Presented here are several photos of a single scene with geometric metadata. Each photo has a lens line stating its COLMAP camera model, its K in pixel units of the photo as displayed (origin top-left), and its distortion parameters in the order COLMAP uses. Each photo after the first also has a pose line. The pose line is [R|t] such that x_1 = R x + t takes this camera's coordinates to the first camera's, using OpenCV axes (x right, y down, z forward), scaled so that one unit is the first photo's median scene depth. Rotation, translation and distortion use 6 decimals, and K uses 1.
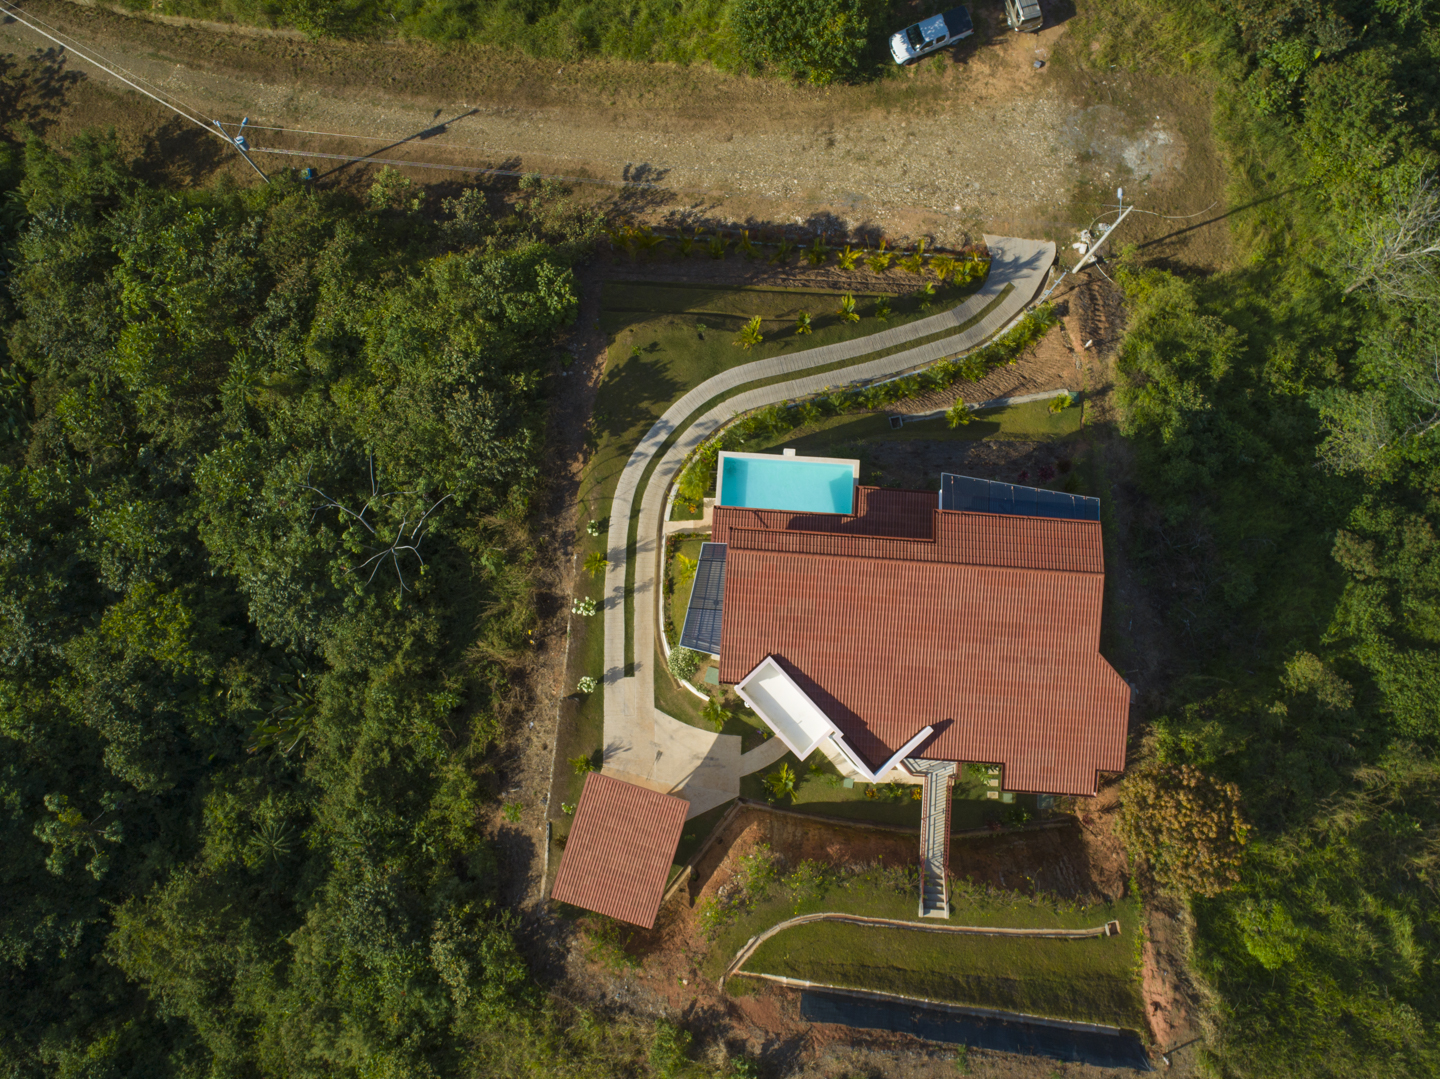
lens RADIAL K [[1090.1, 0, 721.9], [0, 1090.1, 537.1], [0, 0, 1]] dist [-0.022744, 0.010341]
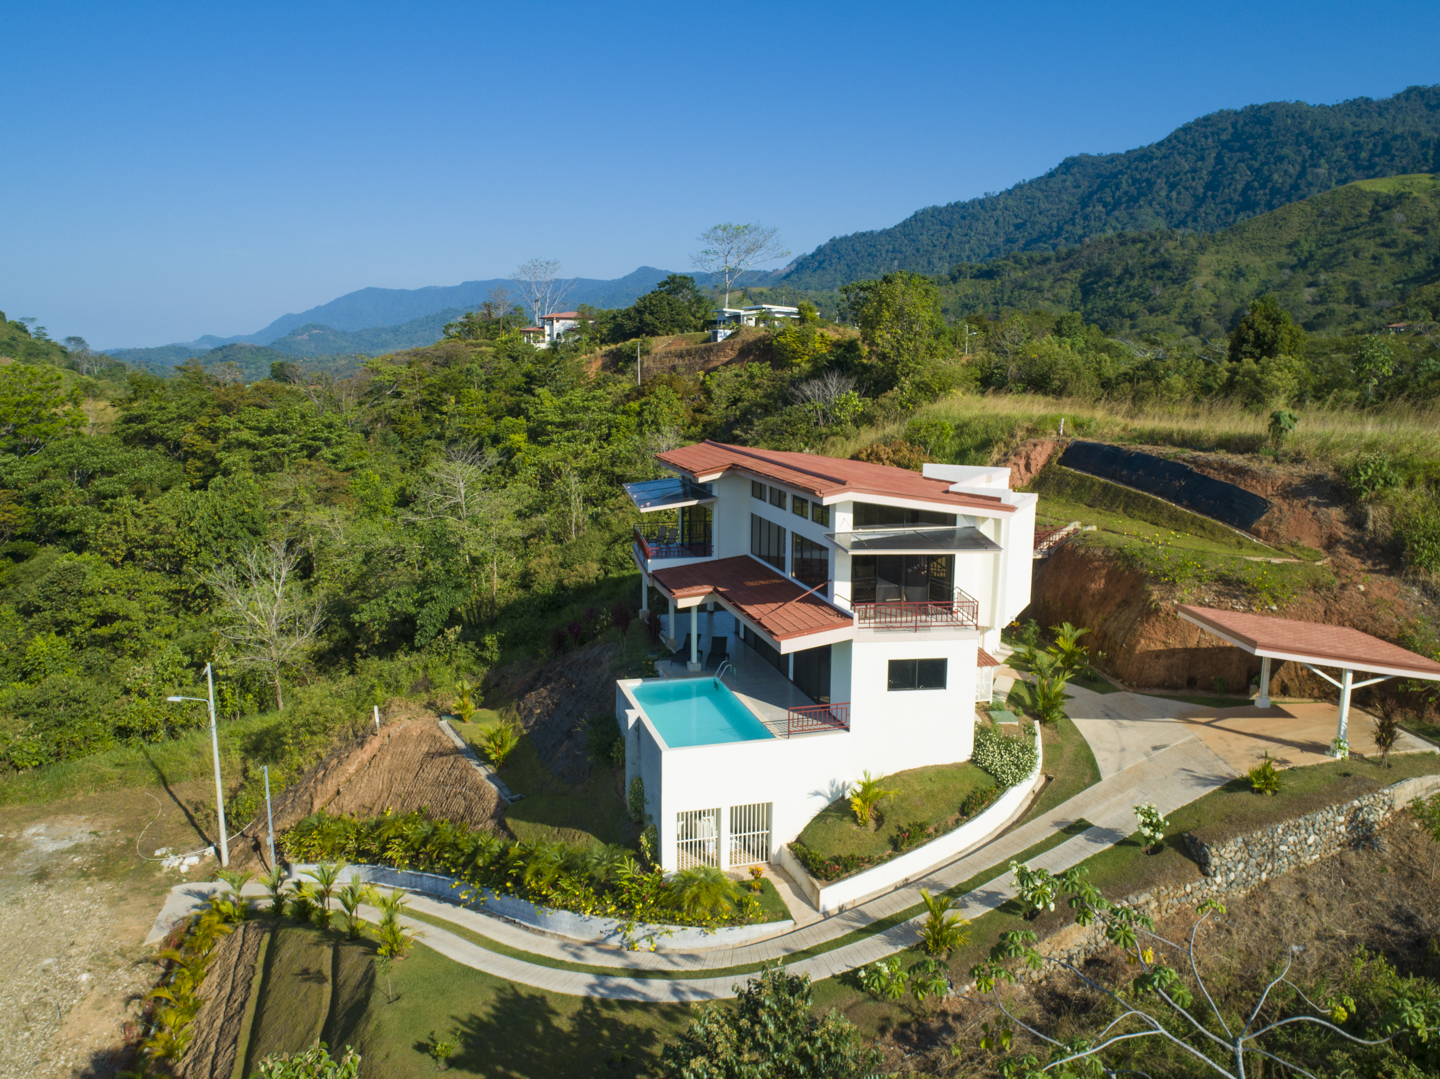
lens RADIAL K [[1090.1, 0, 724.2], [0, 1090.1, 541.5], [0, 0, 1]] dist [-0.022744, 0.010341]
pose [[-0.338853, -0.162828, 0.926642, -0.497529], [0.931480, 0.080520, 0.354771, -0.247227], [-0.132380, 0.983363, 0.124387, 0.779201]]
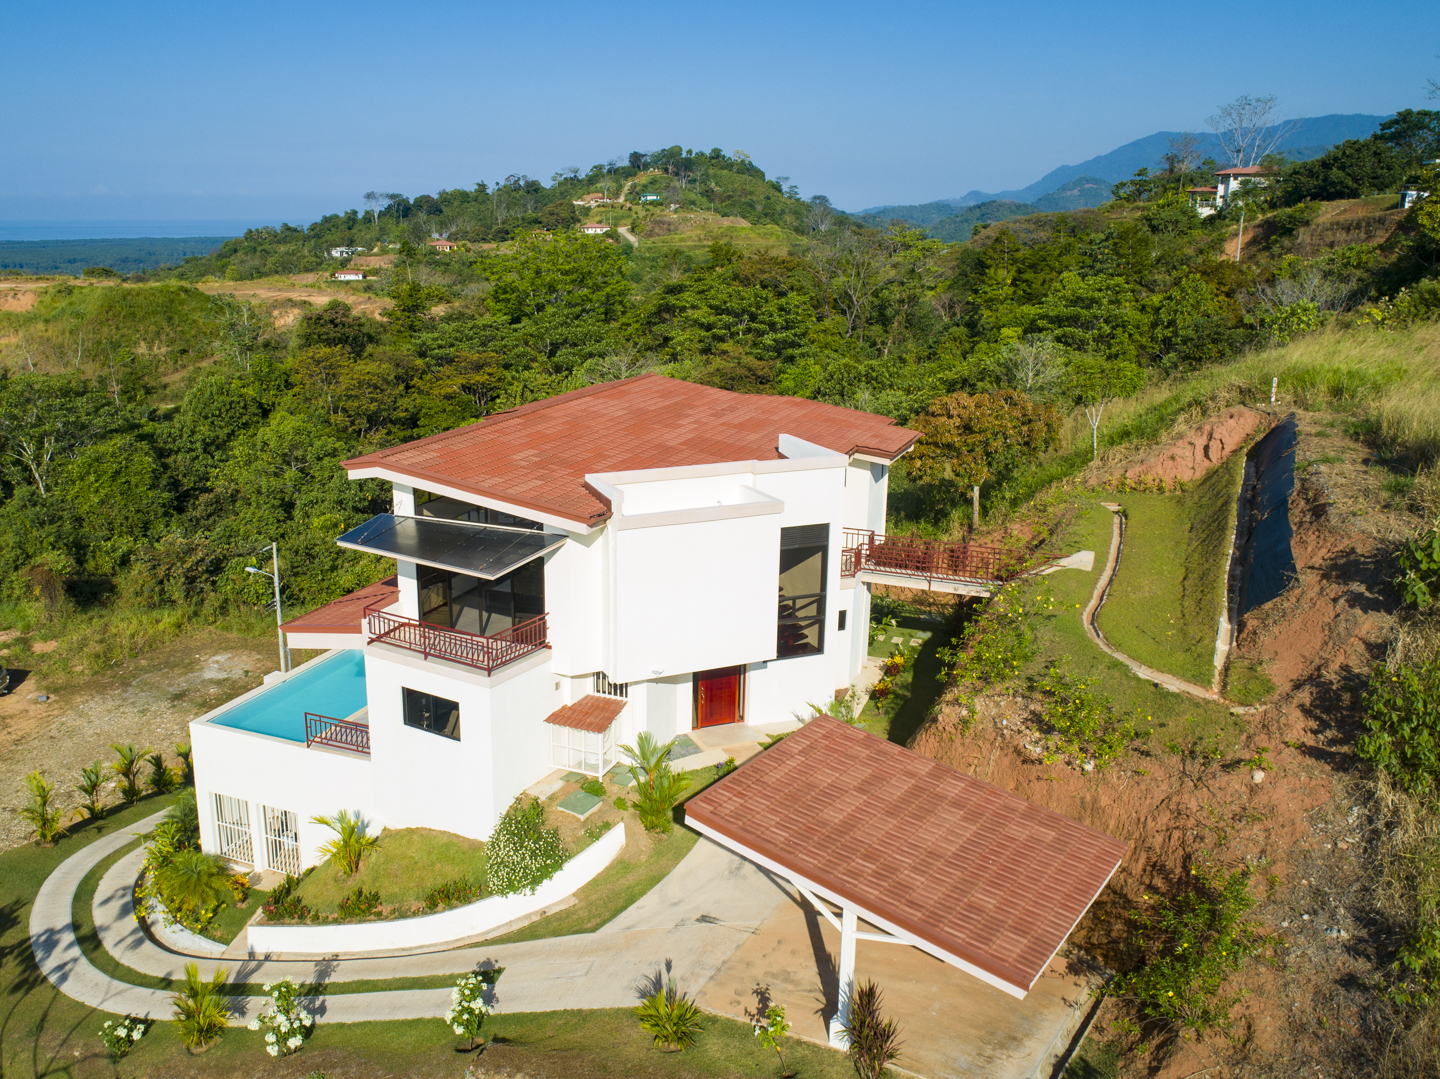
lens RADIAL K [[1217.6, 0, 637.6], [0, 1217.6, 536.3], [0, 0, 1]] dist [-0.023133, 0.011814]
pose [[0.347190, -0.245251, 0.905158, -0.411815], [0.929207, 0.220288, -0.296728, 0.260079], [-0.126623, 0.944100, 0.304371, 0.678441]]
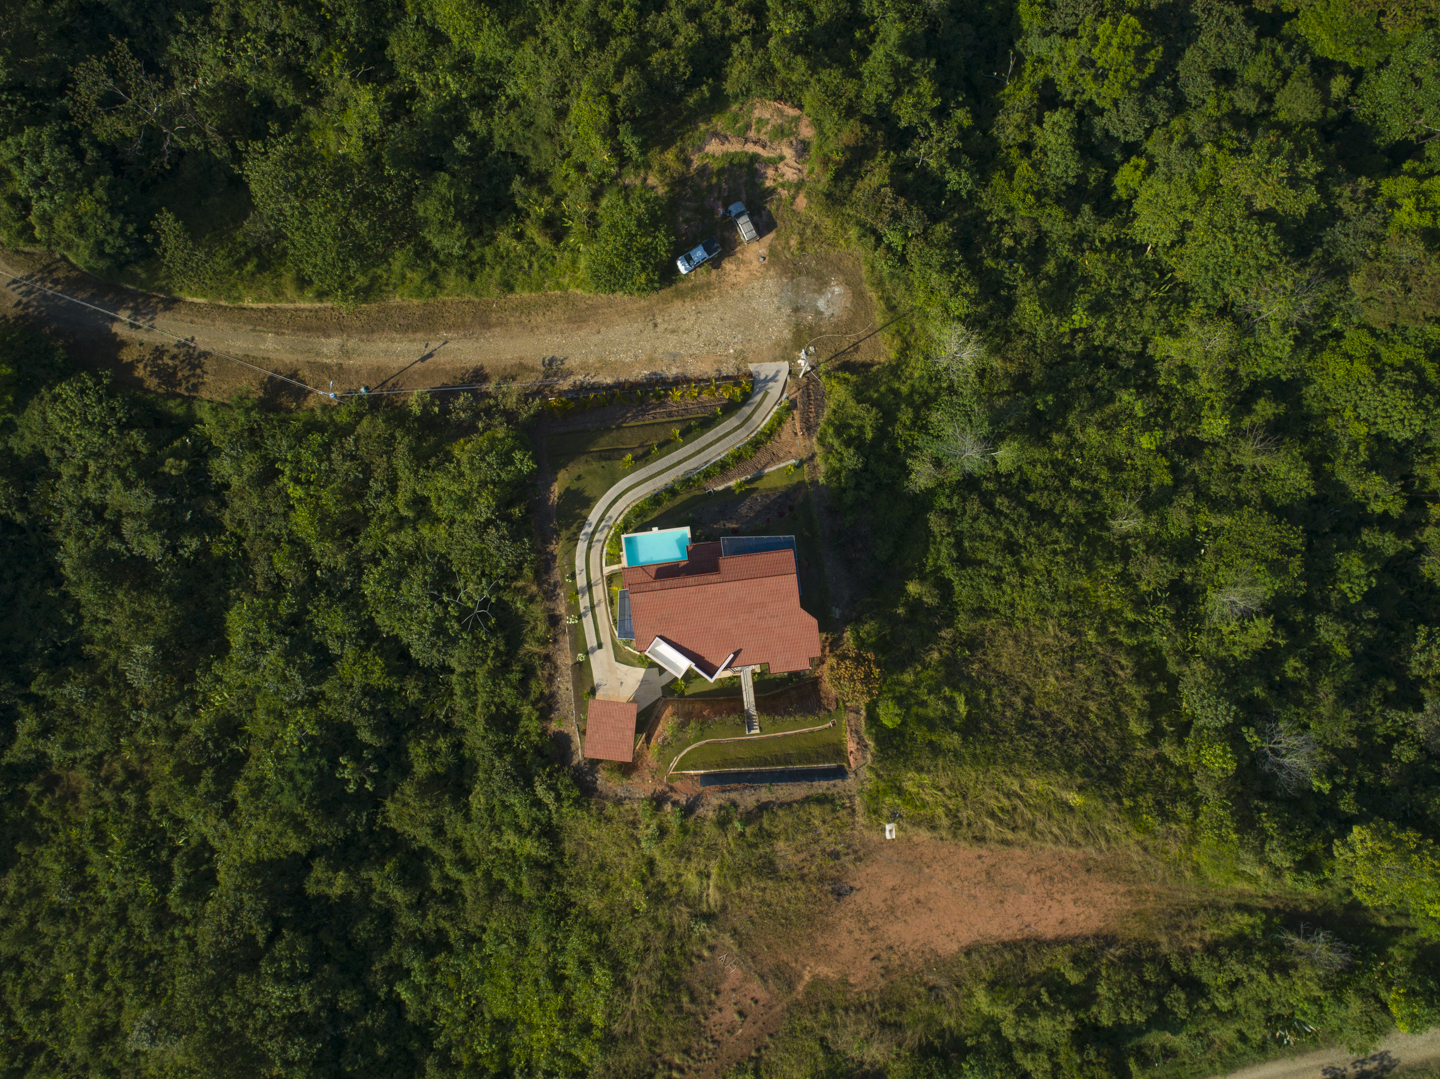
lens RADIAL K [[1090.1, 0, 710.3], [0, 1090.1, 535.2], [0, 0, 1]] dist [-0.022744, 0.010341]
pose [[0.981765, -0.189794, -0.010741, 0.175071], [0.189640, 0.973919, 0.124570, -0.287496], [-0.013182, -0.124336, 0.992153, -0.980854]]
